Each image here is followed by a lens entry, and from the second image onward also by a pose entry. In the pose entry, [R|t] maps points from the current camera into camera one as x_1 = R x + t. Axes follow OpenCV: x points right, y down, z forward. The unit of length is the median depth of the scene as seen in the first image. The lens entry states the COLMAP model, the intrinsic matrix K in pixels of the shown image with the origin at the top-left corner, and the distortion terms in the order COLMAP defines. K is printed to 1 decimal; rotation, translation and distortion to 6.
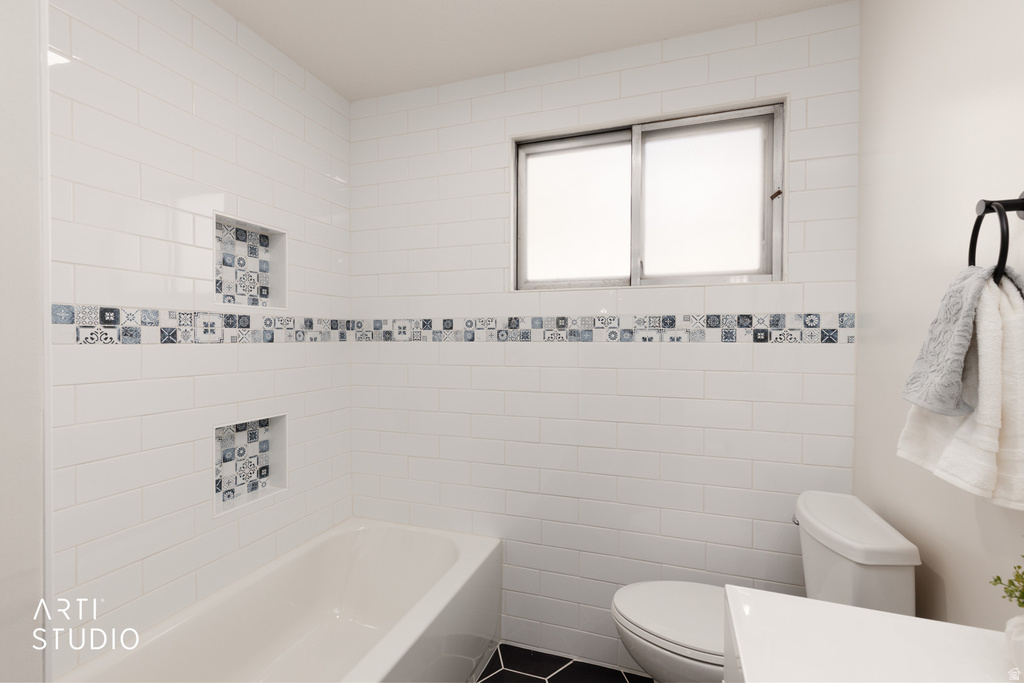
lens RADIAL K [[456.6, 0, 513.8], [0, 456.6, 340.3], [0, 0, 1]] dist [0.007781, -0.001661]
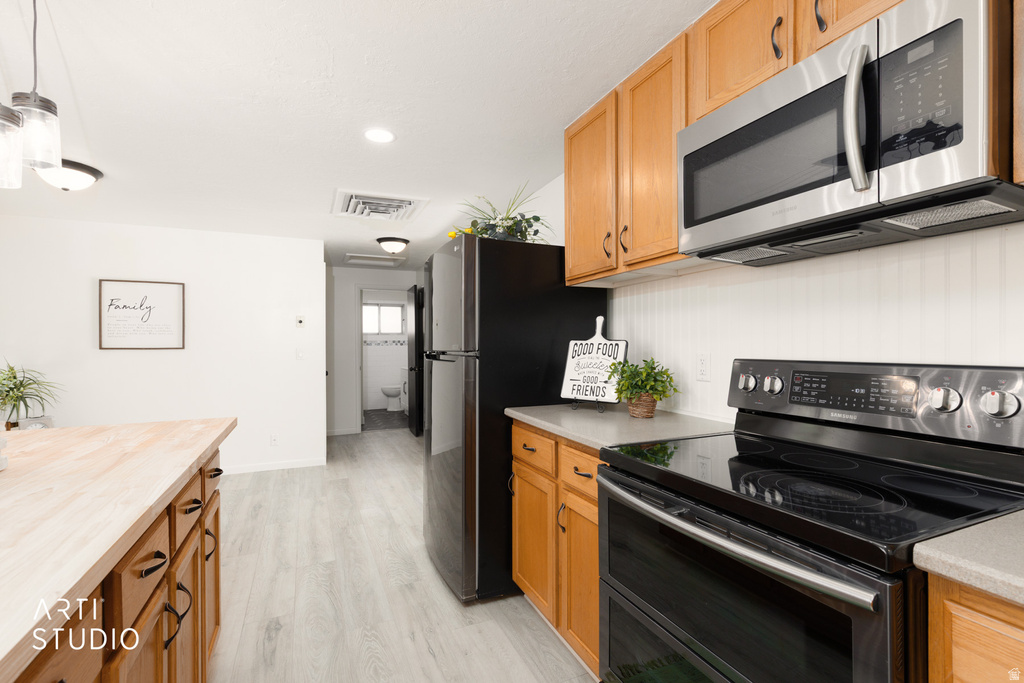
lens RADIAL K [[456.6, 0, 511.6], [0, 456.6, 344.0], [0, 0, 1]] dist [0.007781, -0.001661]
pose [[0.726058, -0.005617, 0.687611, -2.409826], [0.011134, 0.999932, -0.003588, 0.022445], [-0.687544, 0.010261, 0.726070, -4.138387]]
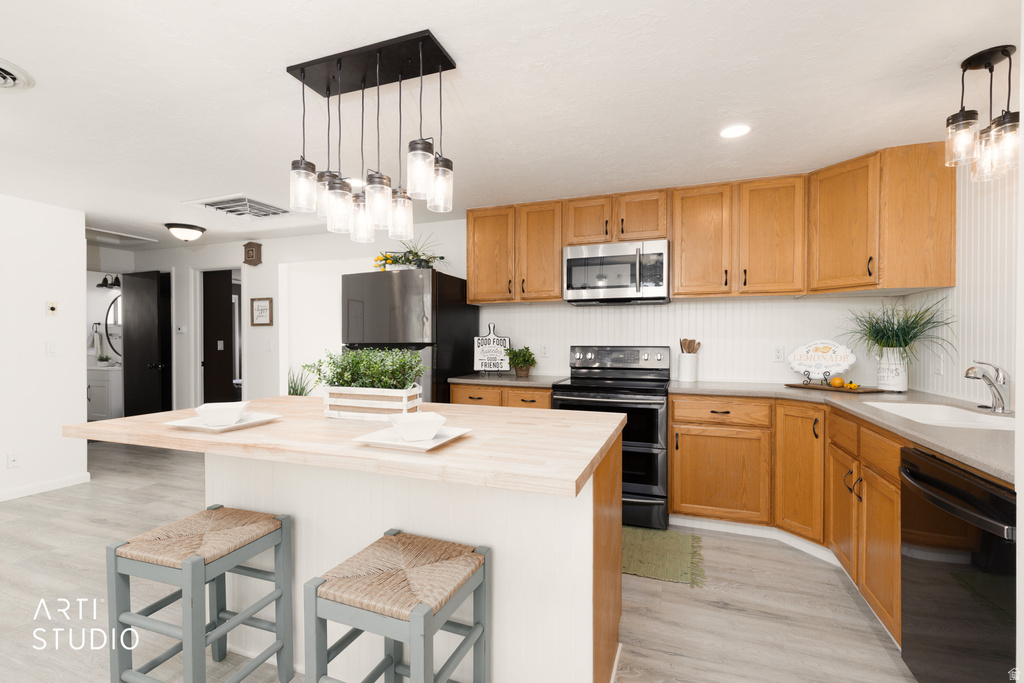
lens RADIAL K [[456.6, 0, 511.7], [0, 456.6, 345.0], [0, 0, 1]] dist [0.007781, -0.001661]
pose [[0.023680, -0.014635, 0.999612, -4.863368], [0.004941, 0.999882, 0.014522, 0.011855], [-0.999707, 0.004596, 0.023749, -2.900024]]
